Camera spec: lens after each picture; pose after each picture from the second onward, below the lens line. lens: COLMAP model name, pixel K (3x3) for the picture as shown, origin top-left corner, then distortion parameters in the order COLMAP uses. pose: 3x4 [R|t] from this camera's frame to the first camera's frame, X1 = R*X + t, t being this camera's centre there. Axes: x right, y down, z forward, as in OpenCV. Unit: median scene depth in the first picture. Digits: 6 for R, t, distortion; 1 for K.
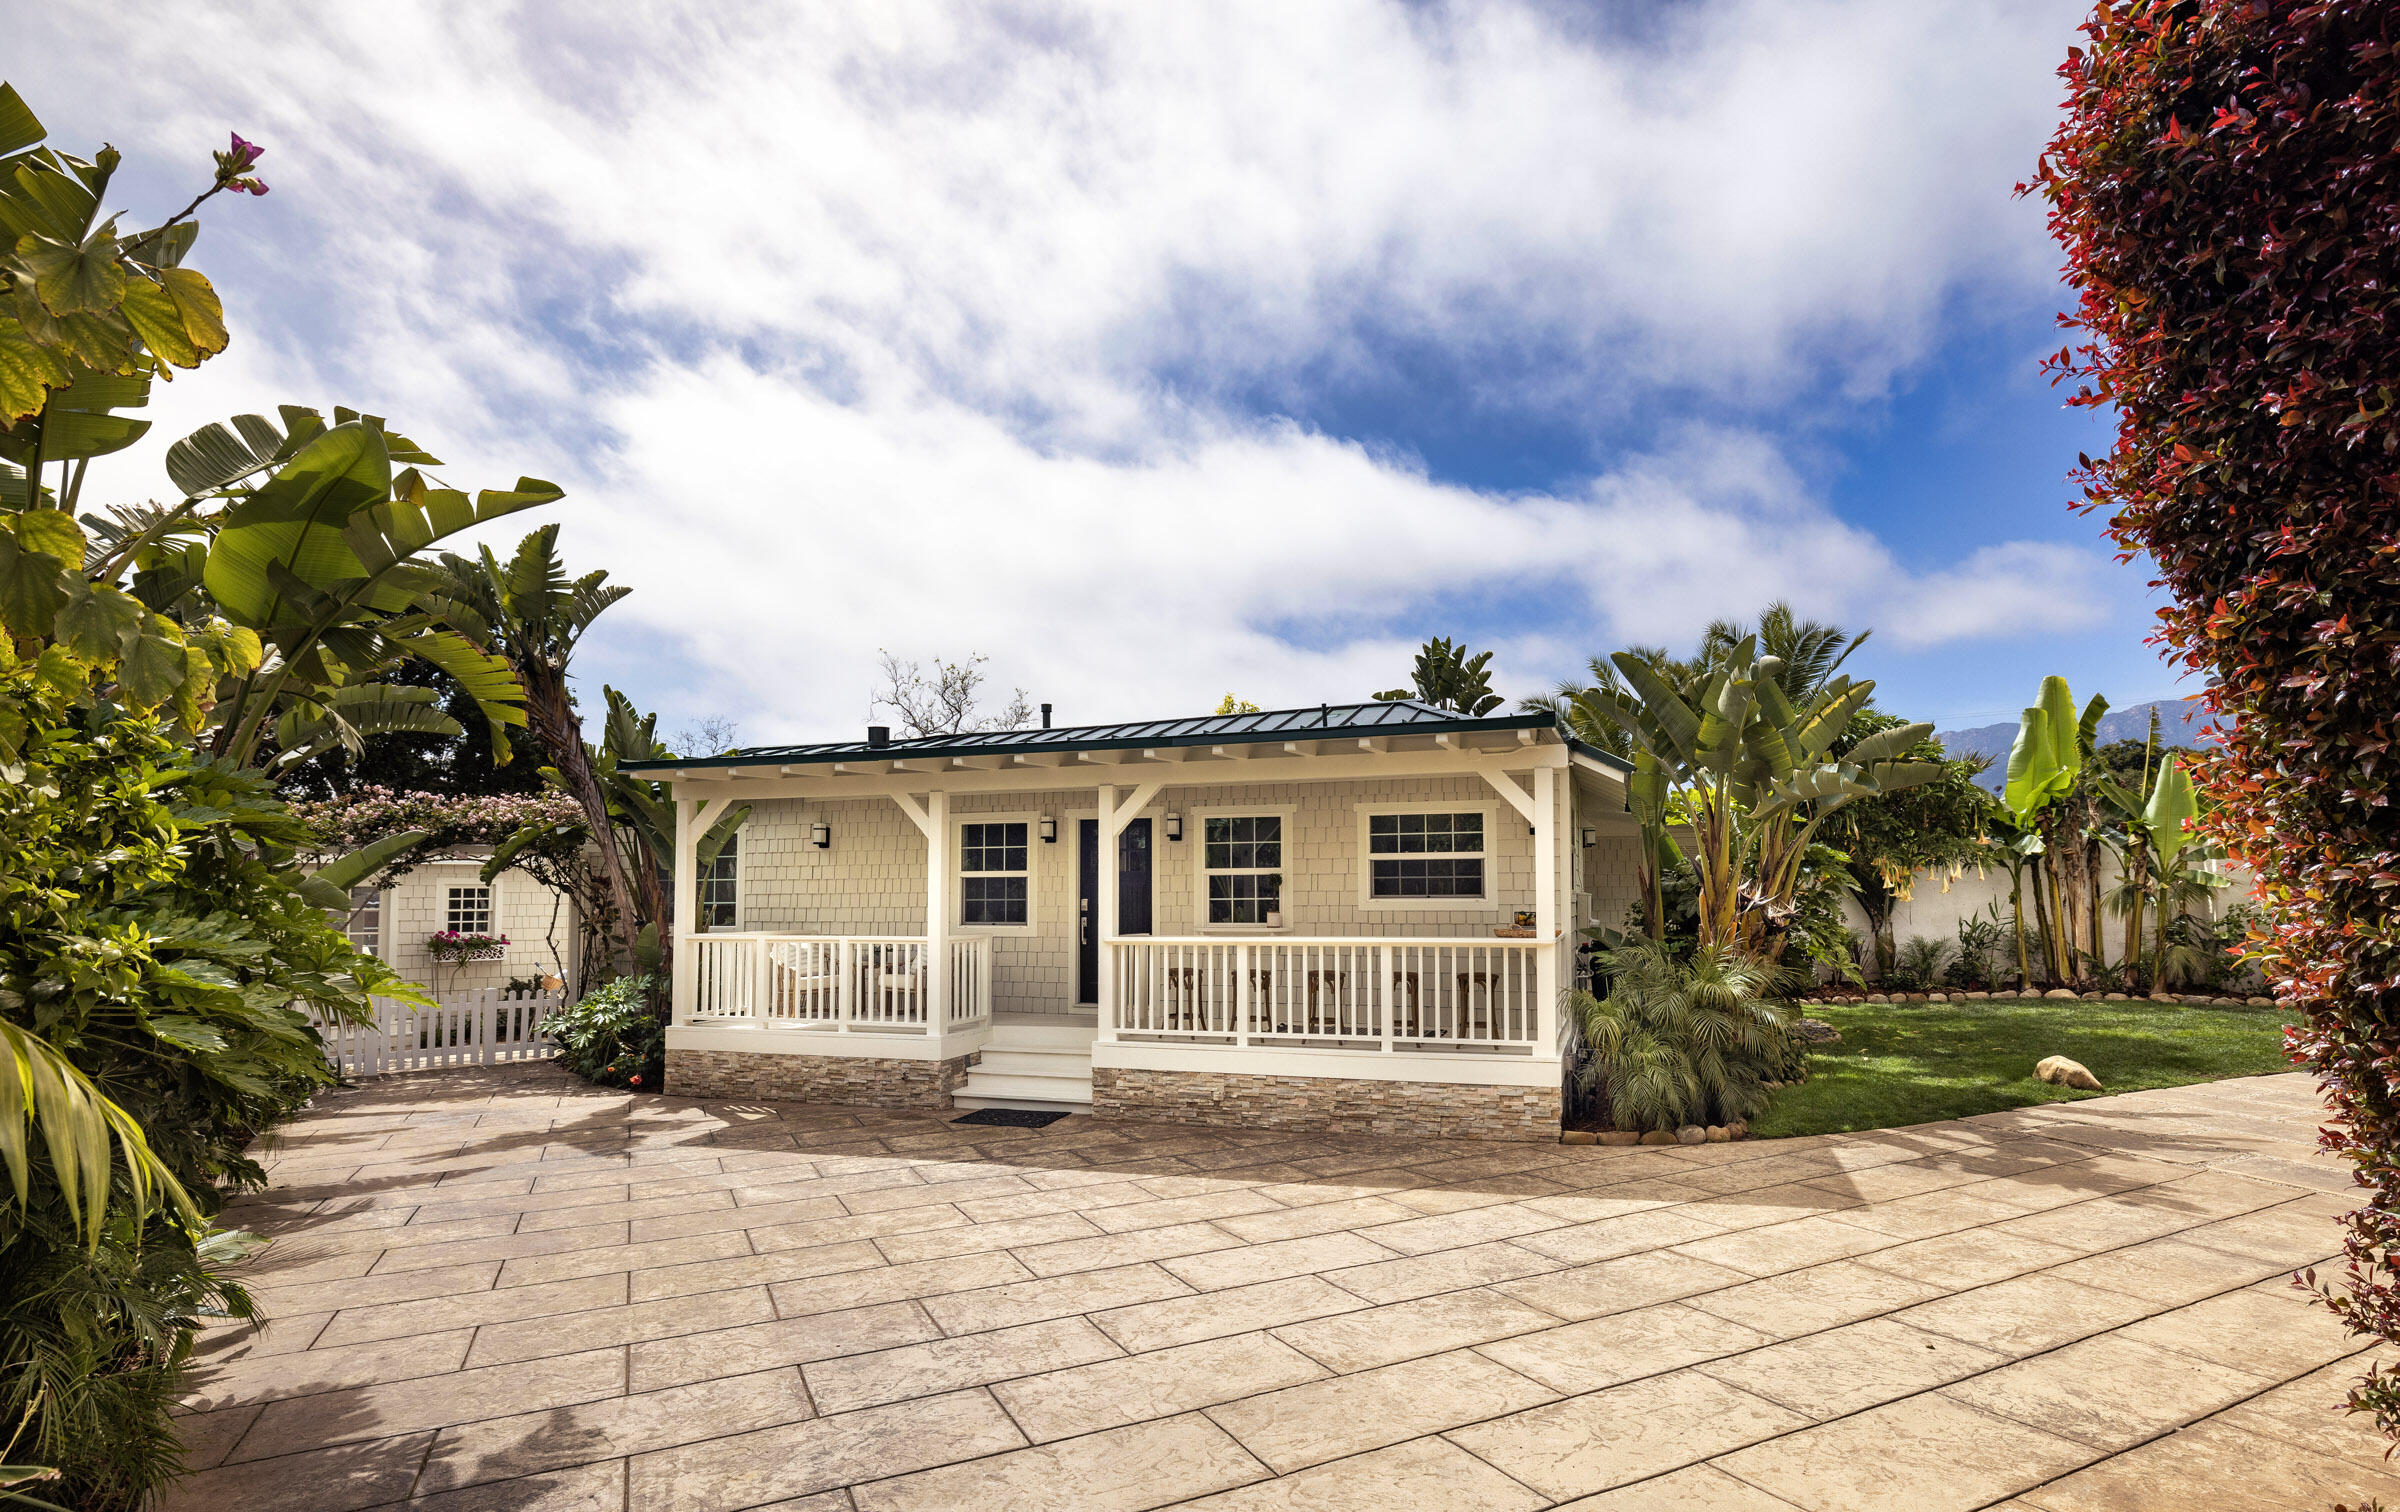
lens RADIAL K [[1218.8, 0, 1232.5], [0, 1218.8, 833.2], [0, 0, 1]] dist [0.003632, 0.000738]
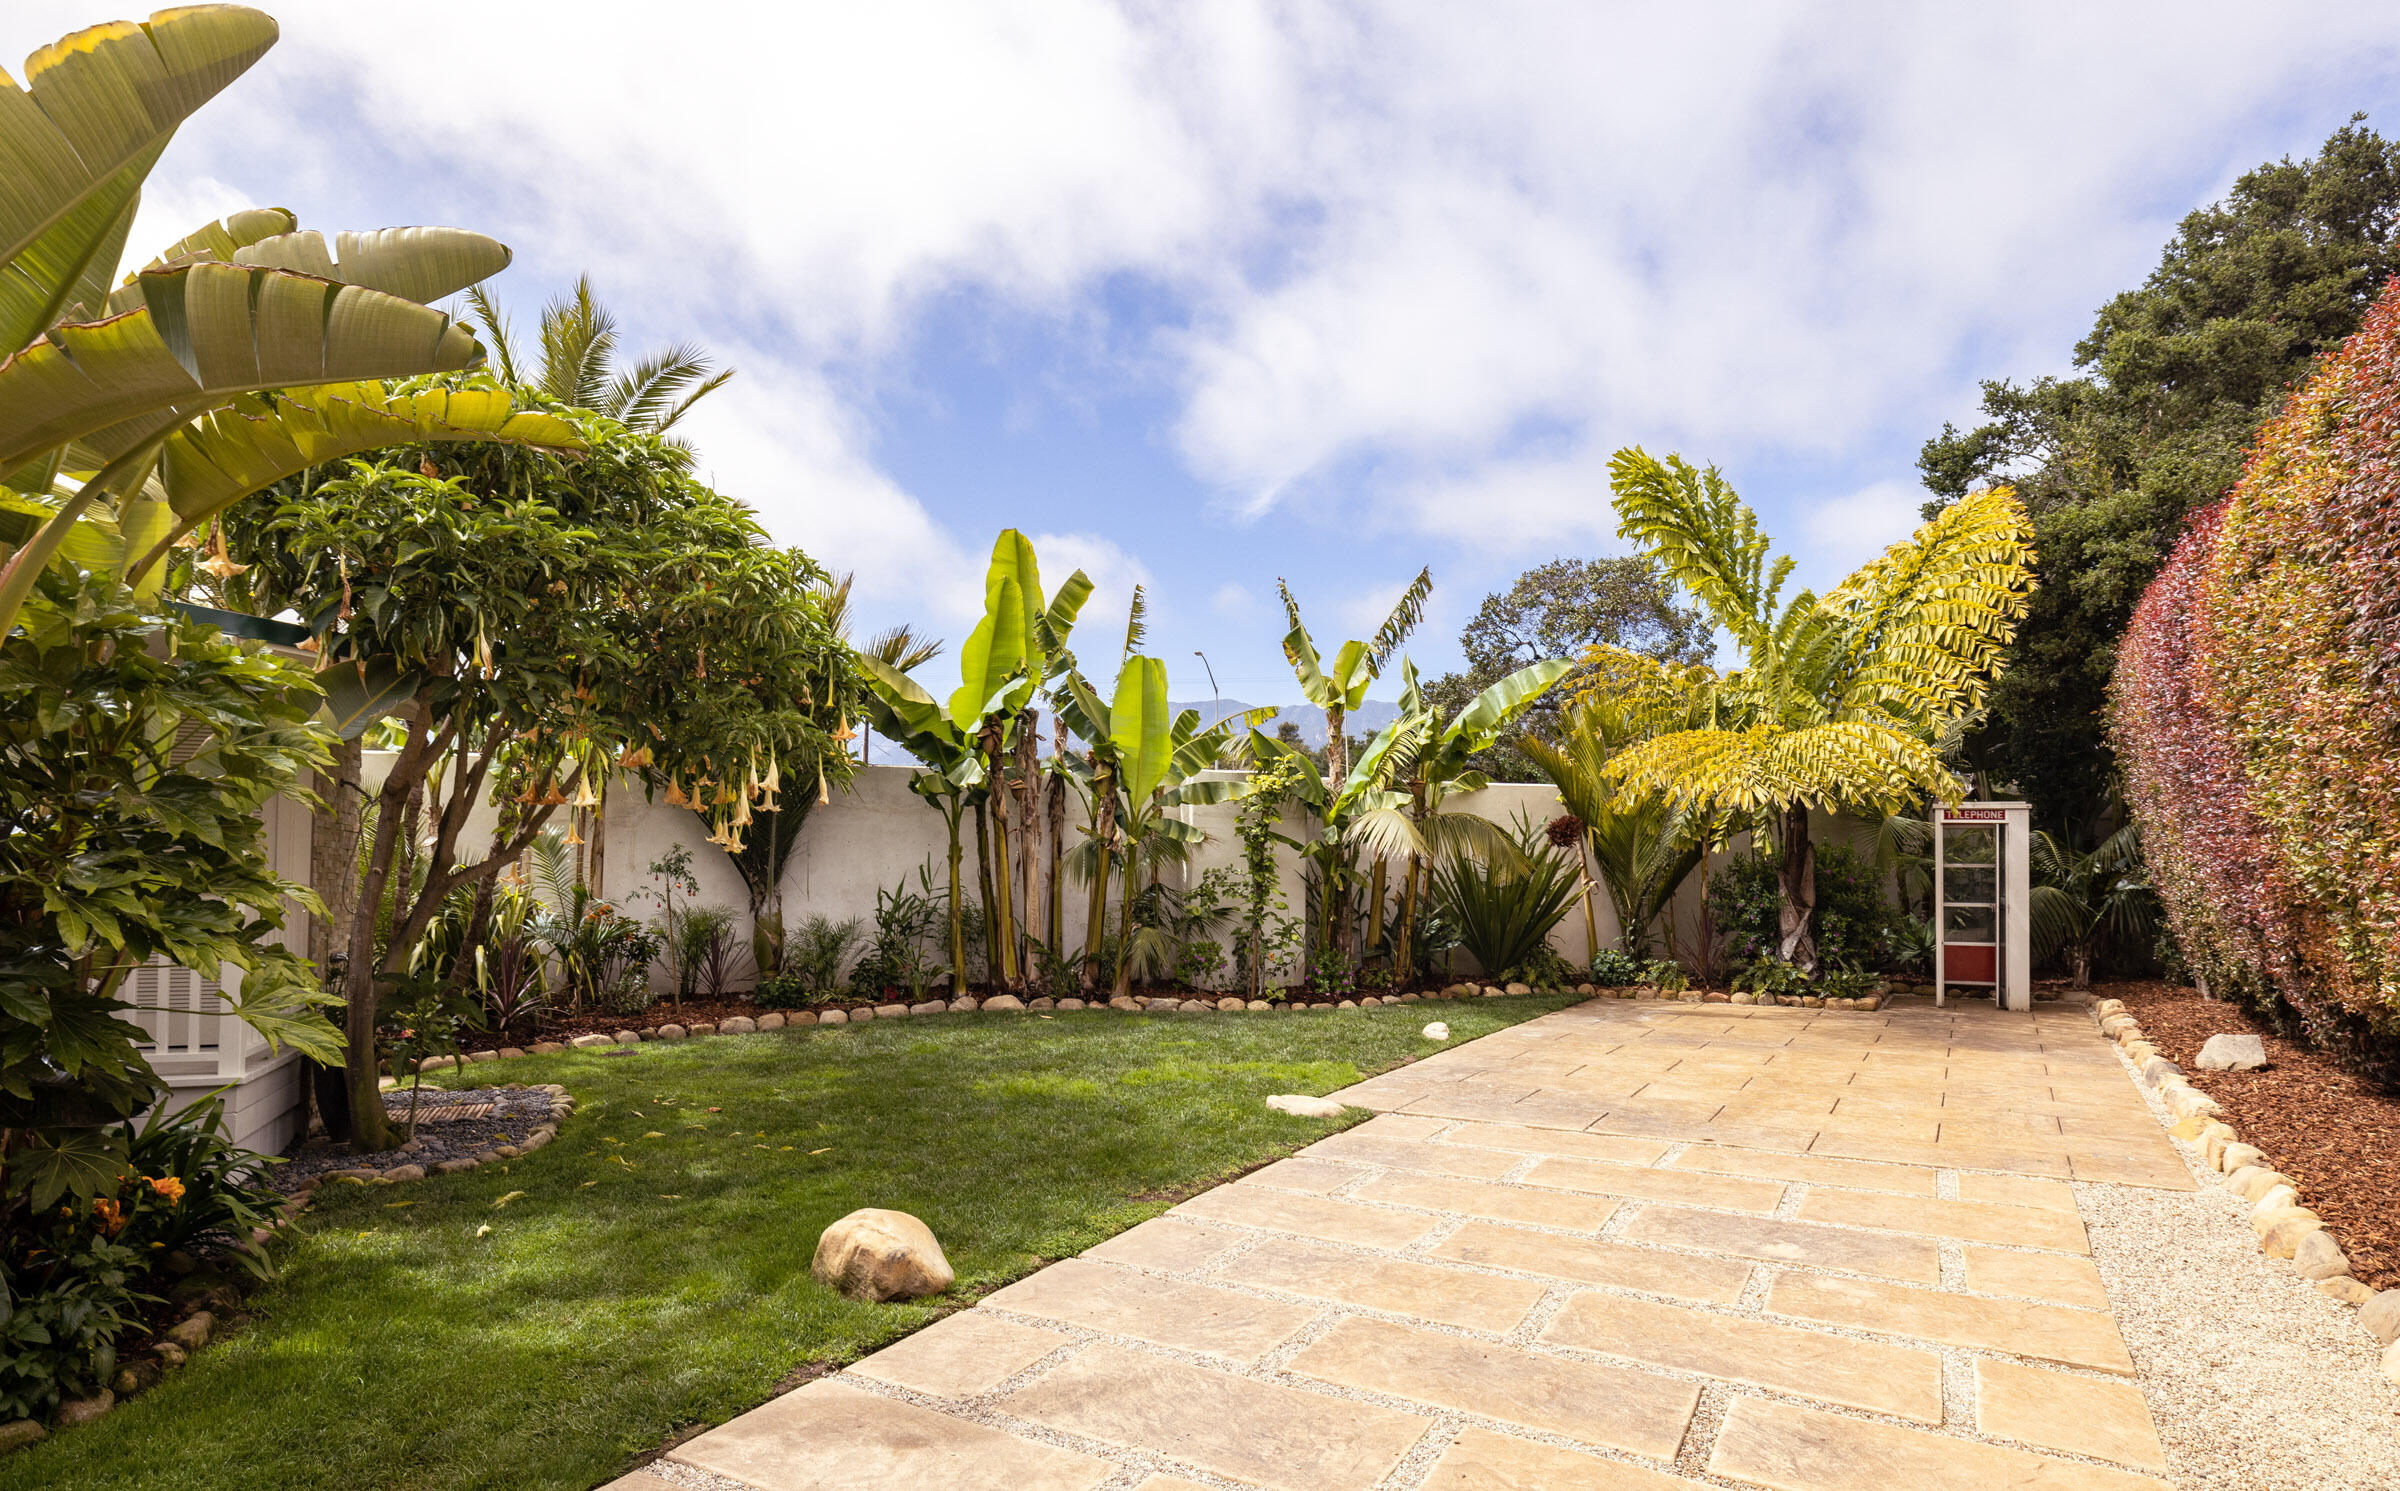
lens RADIAL K [[1405.3, 0, 1199.6], [0, 1405.3, 745.3], [0, 0, 1]] dist [-0.003254, -0.000343]
pose [[0.776496, 0.066476, 0.626606, 0.274601], [-0.041556, 0.997657, -0.054344, 0.029383], [-0.628750, 0.016159, 0.777439, 0.338464]]
